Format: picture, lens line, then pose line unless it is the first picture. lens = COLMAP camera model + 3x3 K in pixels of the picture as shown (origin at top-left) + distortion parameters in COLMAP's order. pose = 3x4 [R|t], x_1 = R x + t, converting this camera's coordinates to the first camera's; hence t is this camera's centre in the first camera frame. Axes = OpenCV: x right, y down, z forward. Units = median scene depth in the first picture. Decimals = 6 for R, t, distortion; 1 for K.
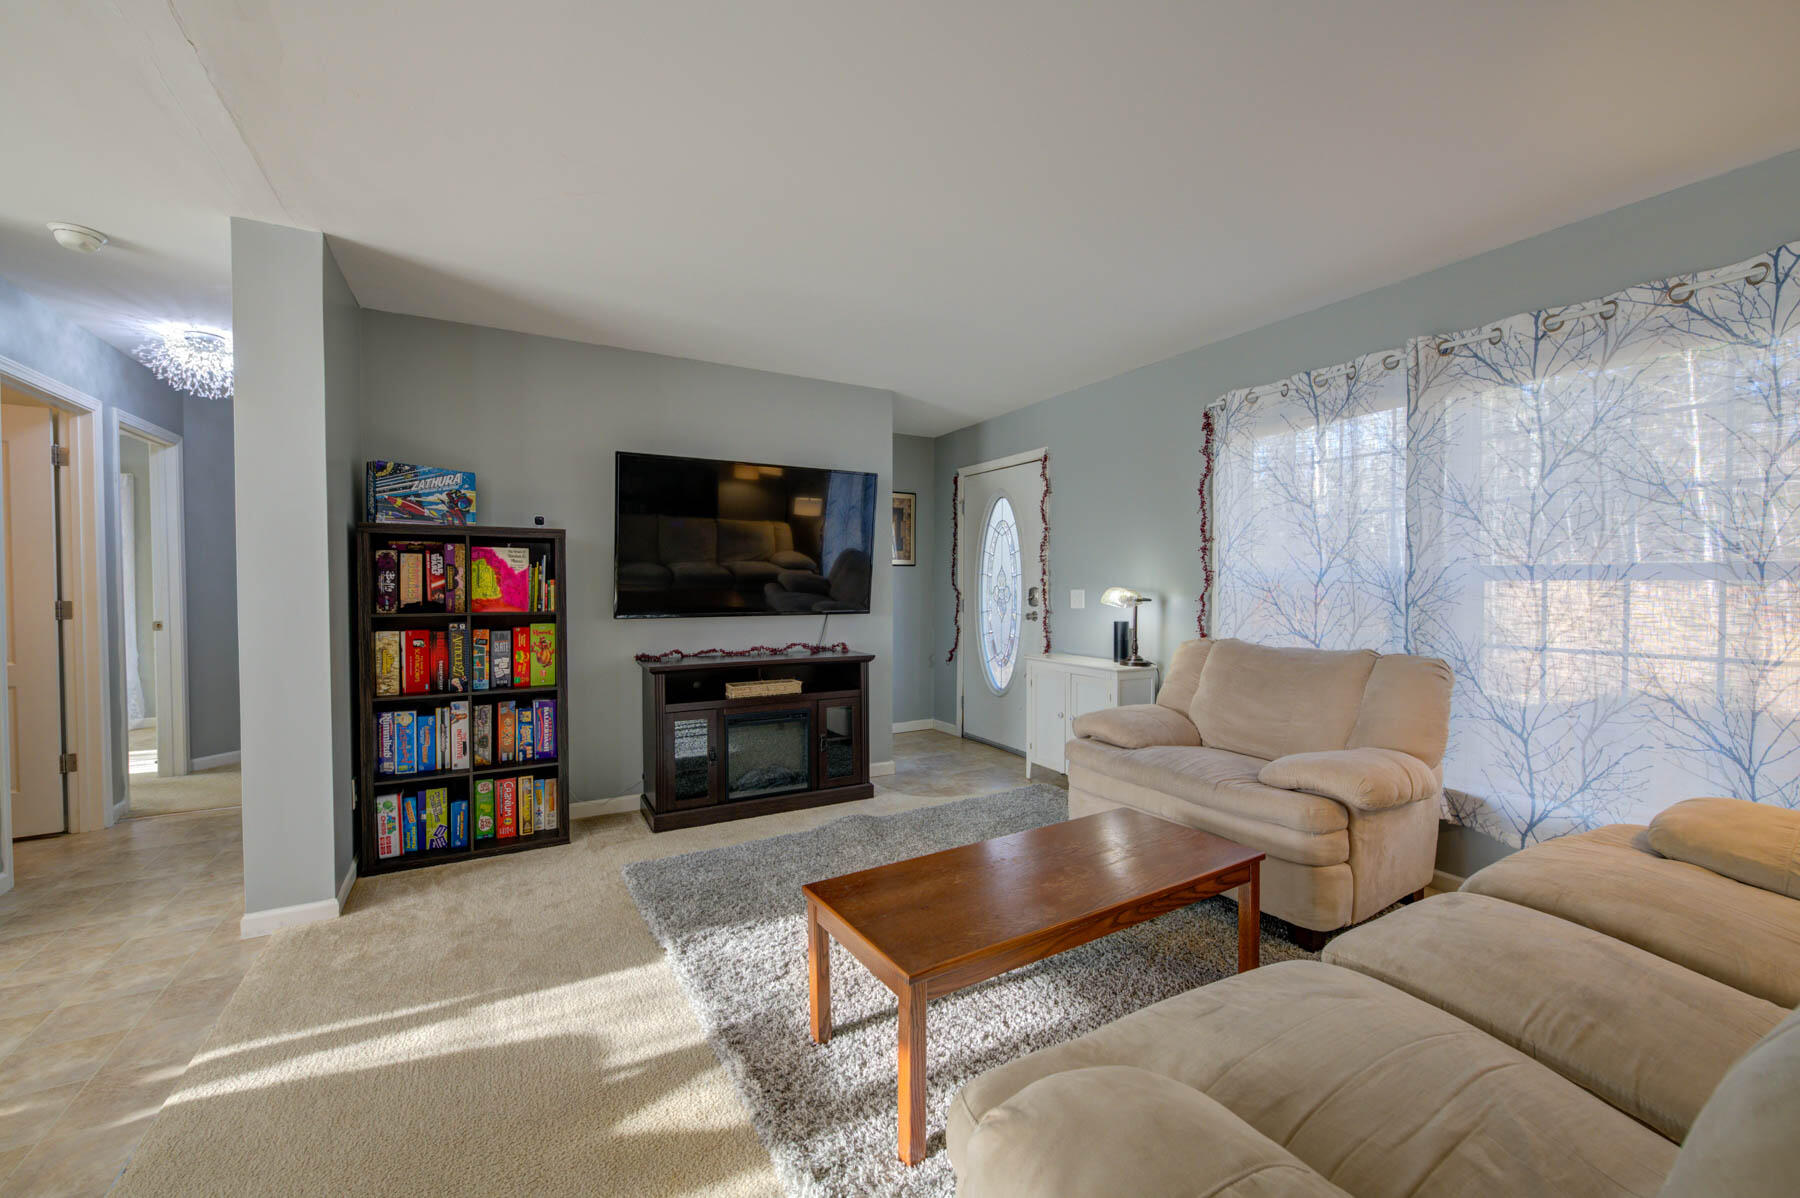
lens RADIAL K [[694.2, 0, 900.5], [0, 694.2, 599.8], [0, 0, 1]] dist [-0.000355, -0.000395]
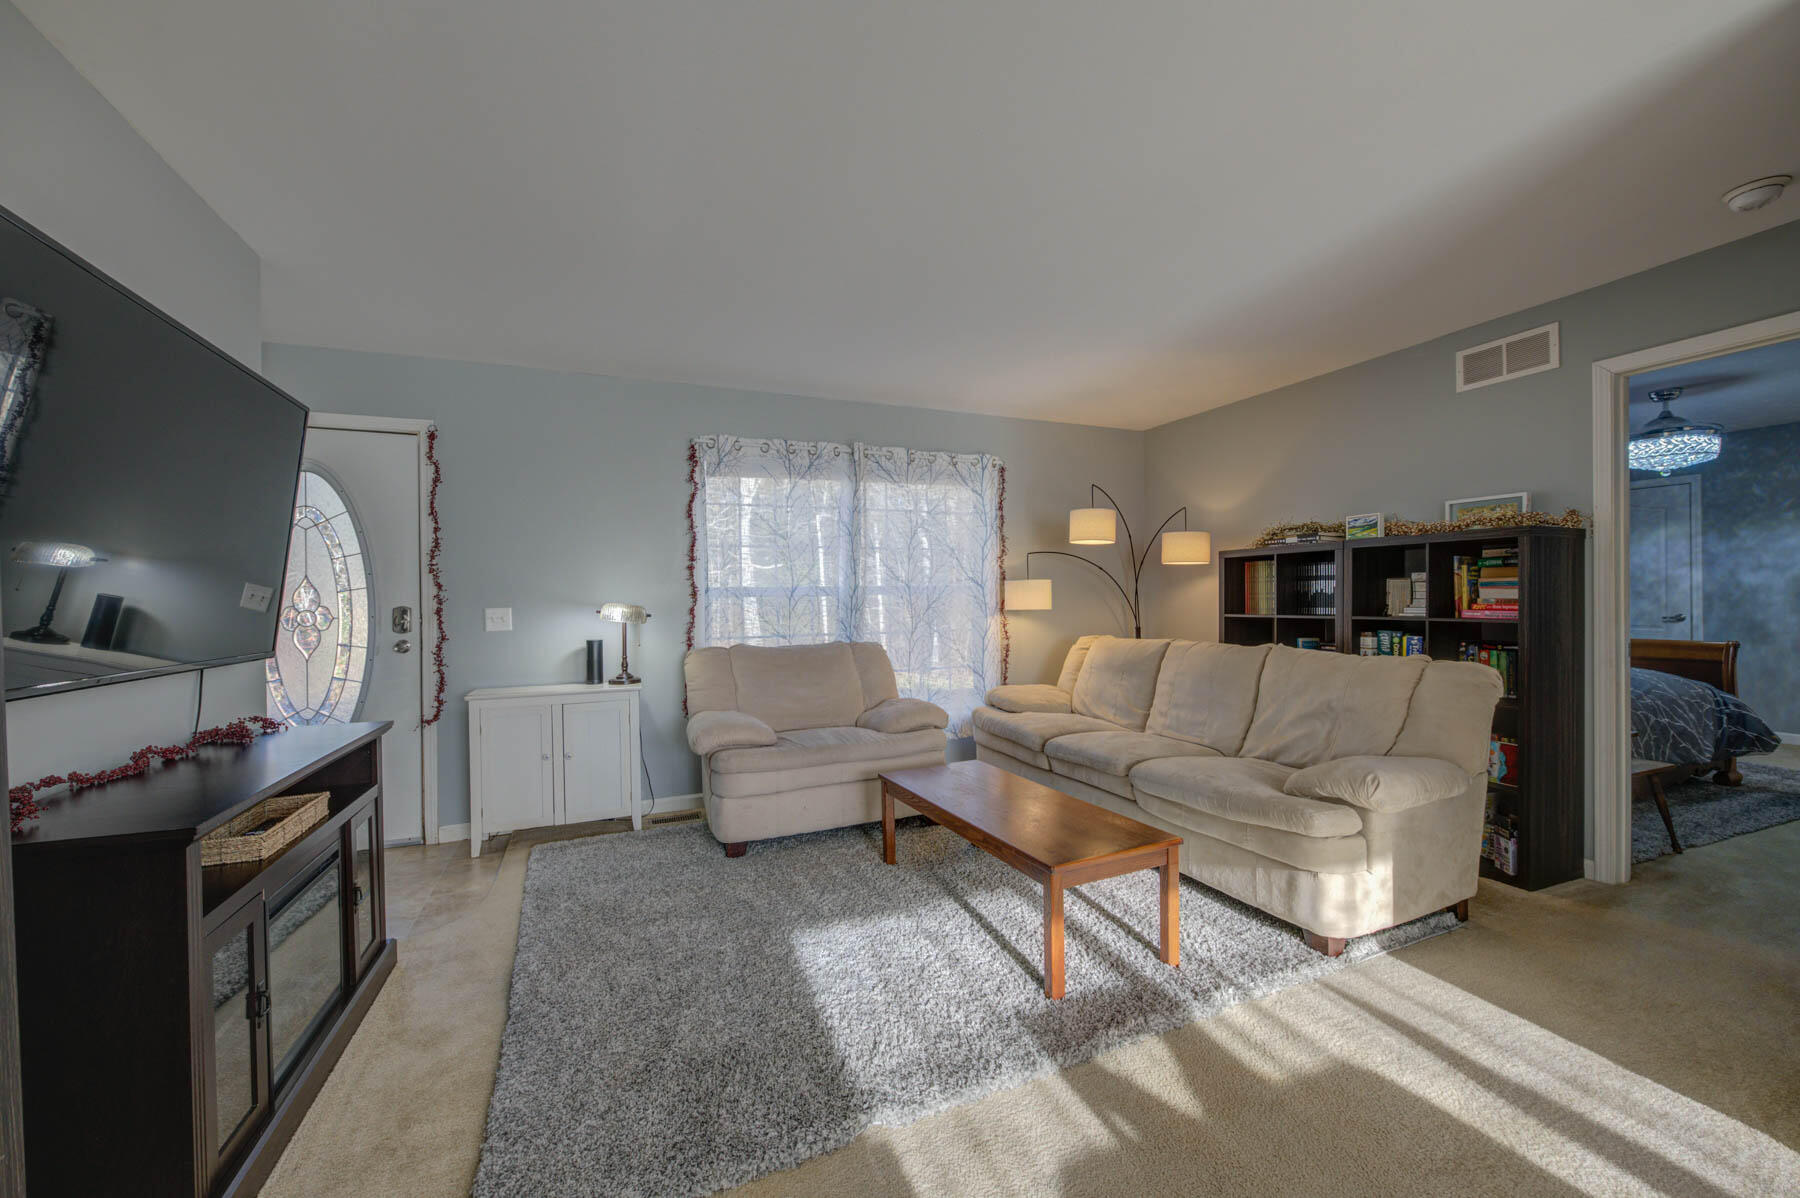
lens RADIAL K [[694.2, 0, 898.2], [0, 694.2, 600.0], [0, 0, 1]] dist [-0.000355, -0.000395]
pose [[0.136910, -0.006401, 0.990563, -0.657271], [0.035601, 0.999365, 0.001537, -0.011606], [-0.989944, 0.035054, 0.137051, 0.559838]]
